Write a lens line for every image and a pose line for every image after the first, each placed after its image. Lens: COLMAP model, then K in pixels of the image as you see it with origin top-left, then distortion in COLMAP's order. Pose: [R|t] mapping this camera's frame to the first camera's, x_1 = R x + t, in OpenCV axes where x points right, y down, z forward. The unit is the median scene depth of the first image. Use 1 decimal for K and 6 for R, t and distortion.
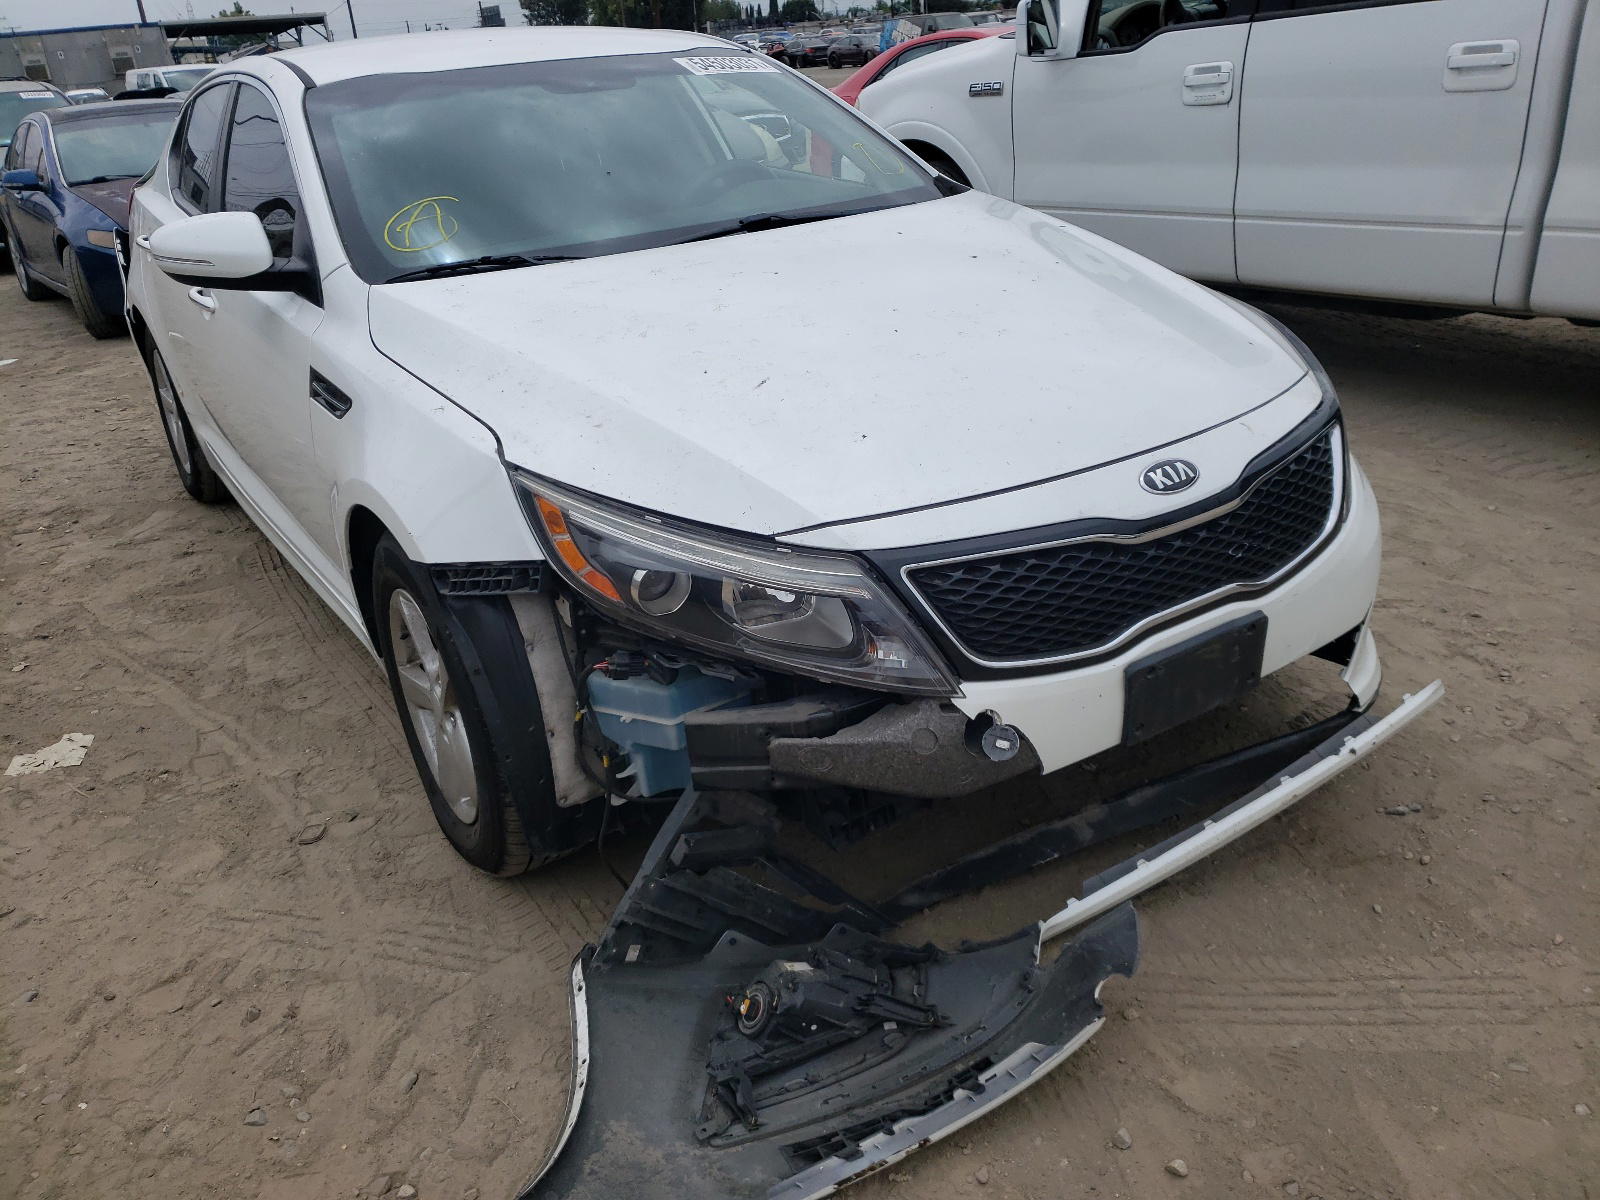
lens RADIAL K [[1285.9, 0, 800.0], [0, 1285.9, 600.0], [0, 0, 1]] dist [0.000690, -0.003695]
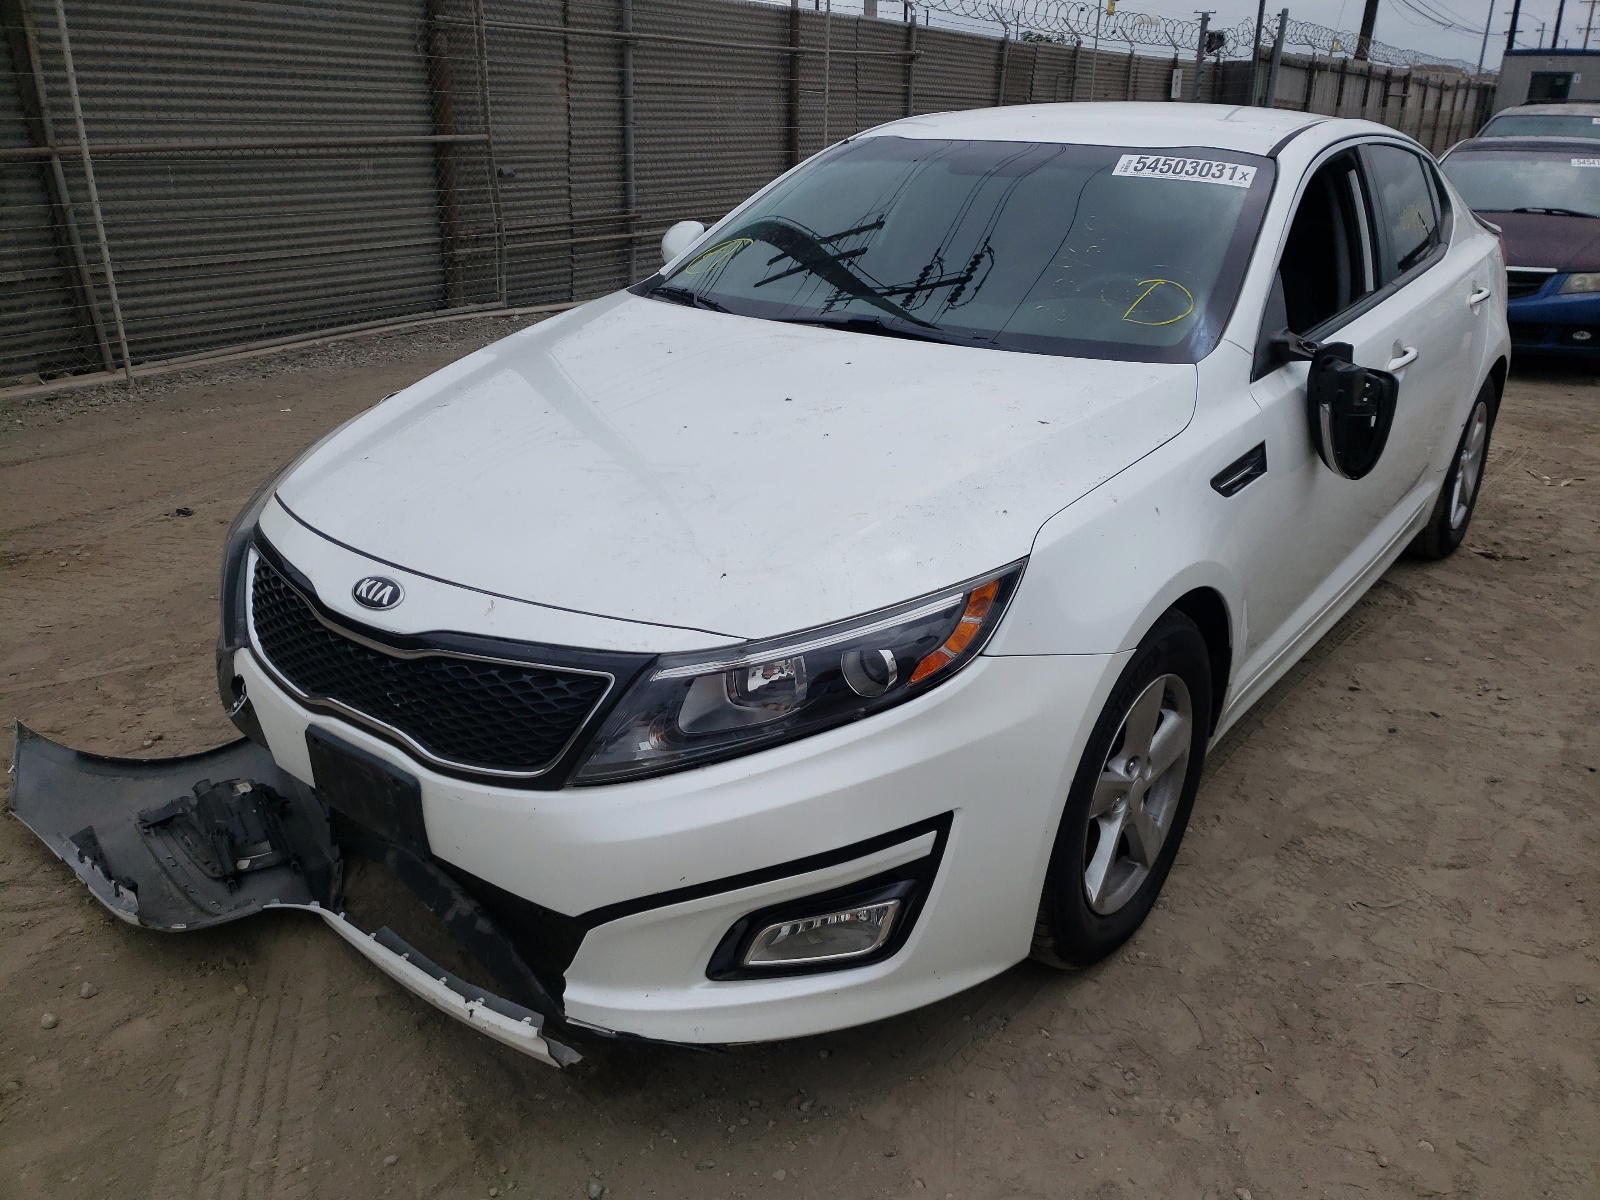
lens RADIAL K [[1285.9, 0, 800.0], [0, 1285.9, 600.0], [0, 0, 1]] dist [0.000690, -0.003695]
pose [[0.311677, 0.407444, -0.858398, 1.127095], [-0.409024, 0.872944, 0.265835, -0.443509], [0.857646, 0.268250, 0.438731, 0.736944]]
